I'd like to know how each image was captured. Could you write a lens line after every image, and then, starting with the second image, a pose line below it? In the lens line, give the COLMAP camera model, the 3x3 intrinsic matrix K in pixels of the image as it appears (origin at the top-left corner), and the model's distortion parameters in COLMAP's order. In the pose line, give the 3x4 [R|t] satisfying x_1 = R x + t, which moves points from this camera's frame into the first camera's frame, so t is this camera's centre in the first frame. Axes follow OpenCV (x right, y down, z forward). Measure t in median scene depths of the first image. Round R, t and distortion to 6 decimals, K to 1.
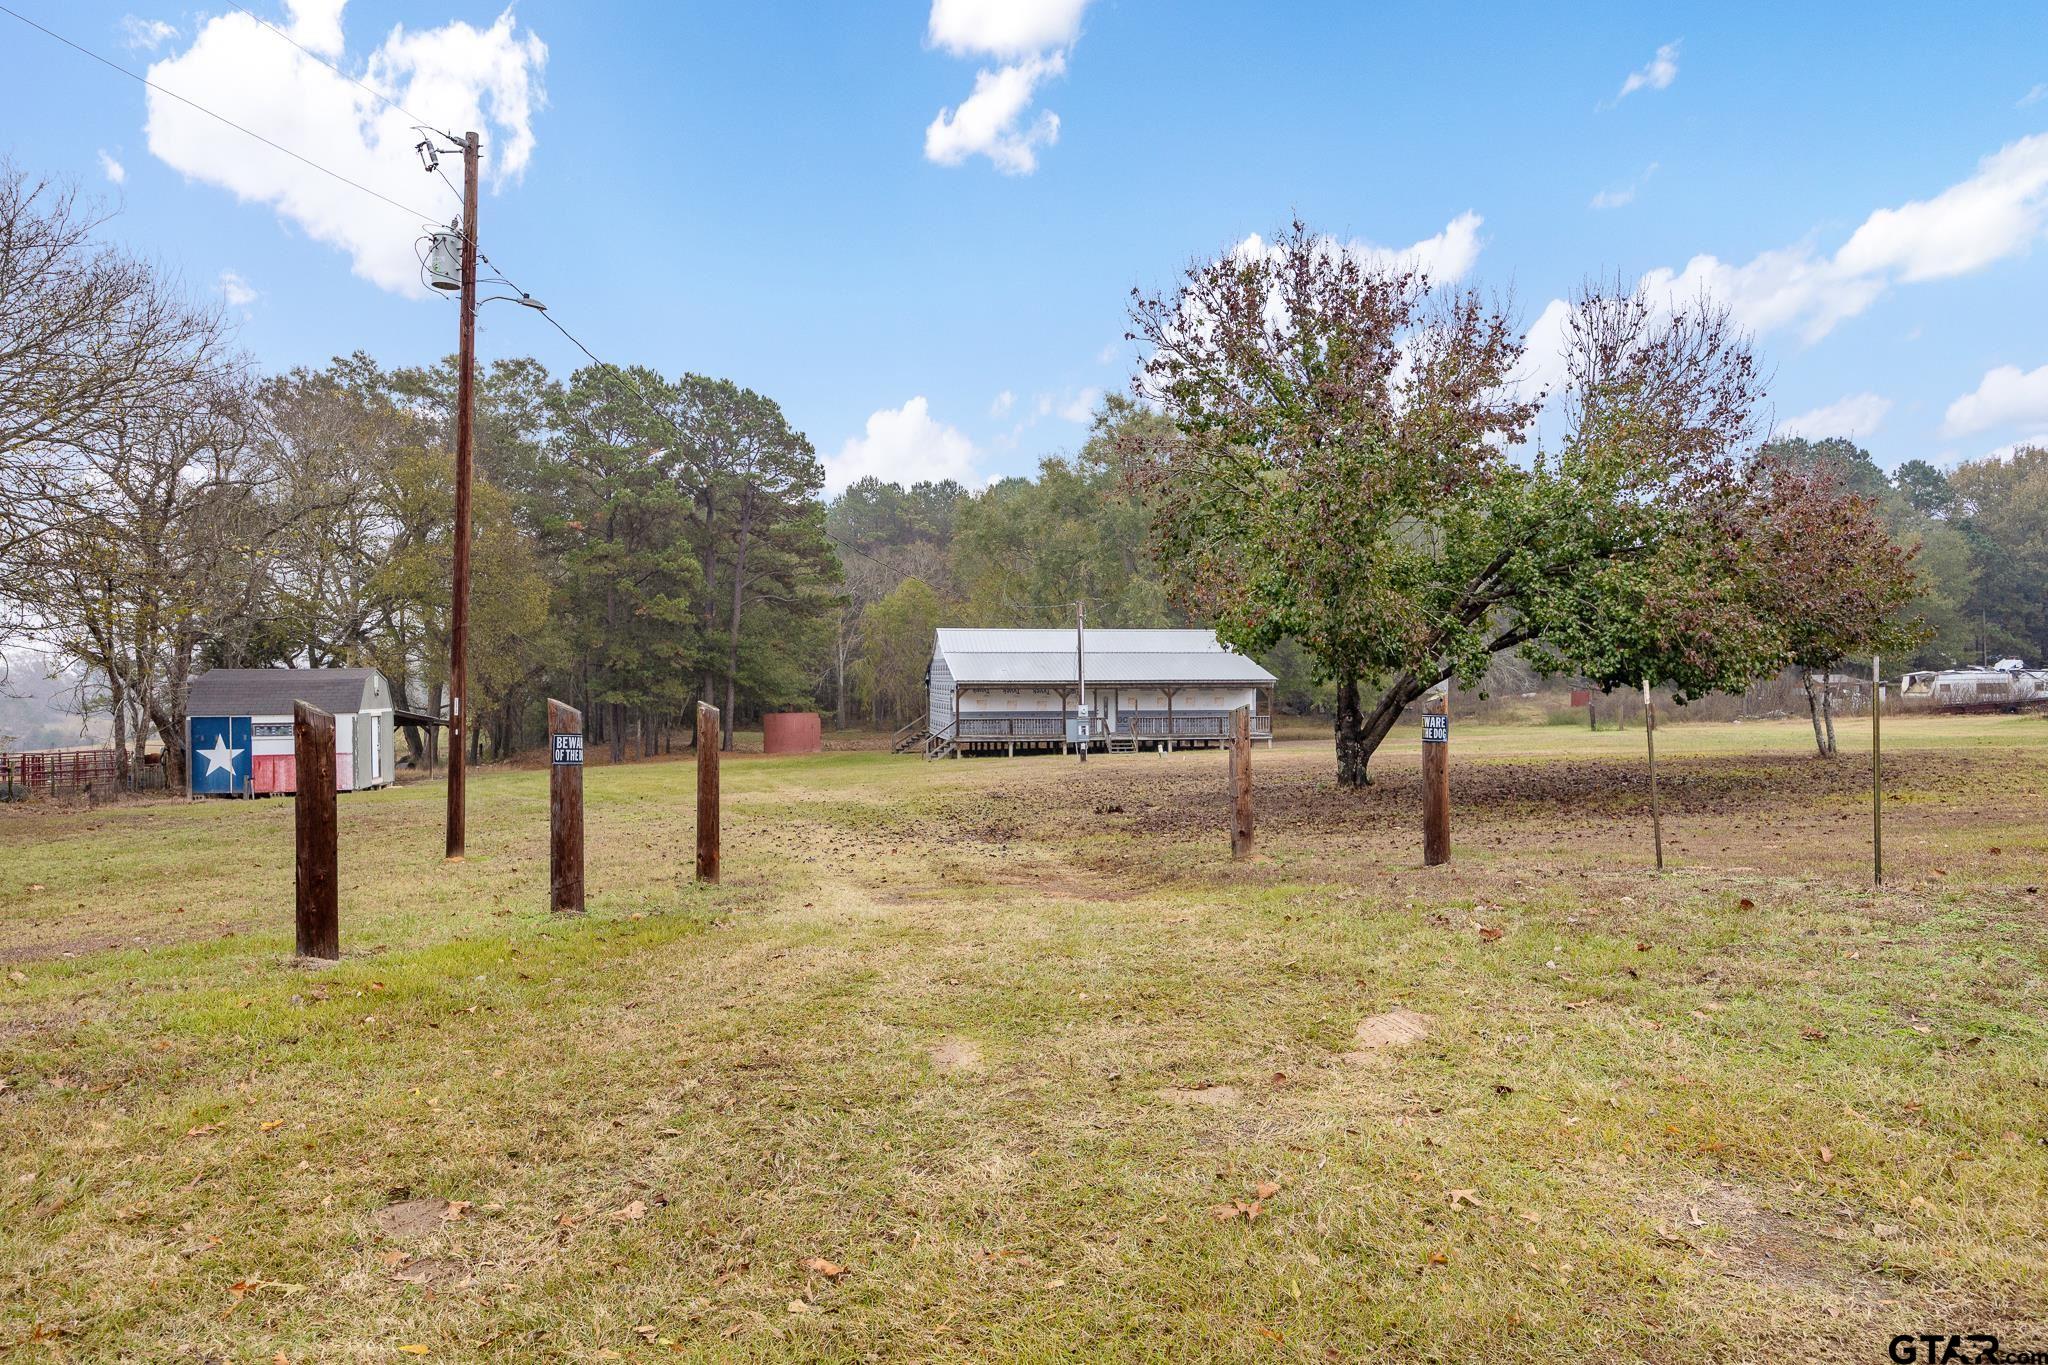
lens RADIAL K [[1096.7, 0, 1024.0], [0, 1096.7, 682.5], [0, 0, 1]] dist [-0.000165, 0.000126]
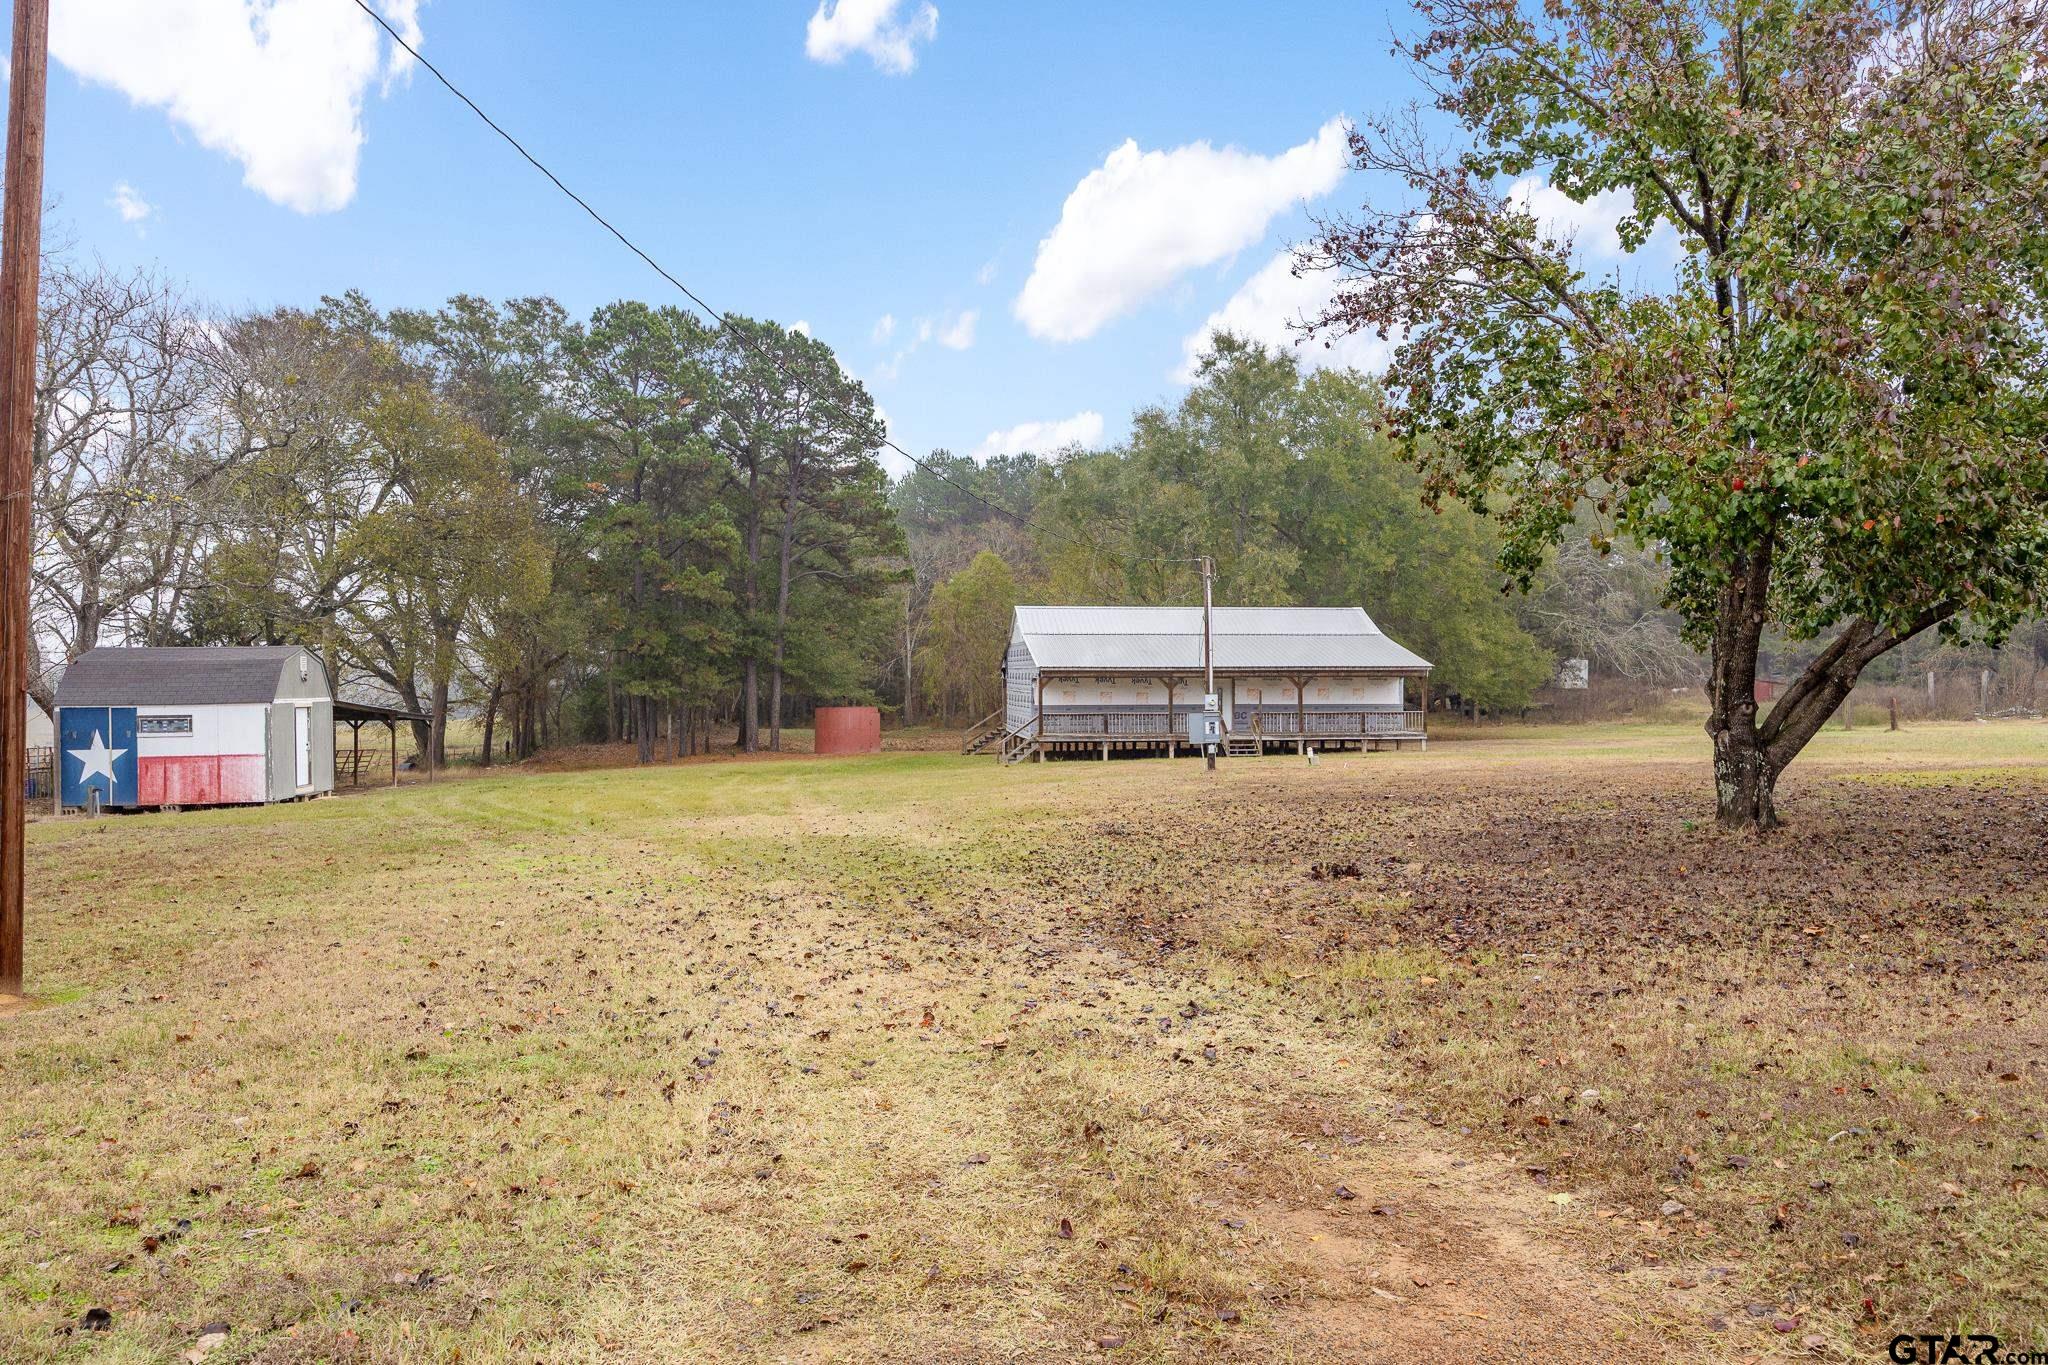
lens RADIAL K [[1096.7, 0, 1024.0], [0, 1096.7, 682.5], [0, 0, 1]] dist [-0.000165, 0.000126]
pose [[0.997621, 0.000043, -0.068939, -0.014678], [0.000081, 0.999998, 0.001803, 0.007372], [0.068939, -0.001804, 0.997619, 0.161590]]
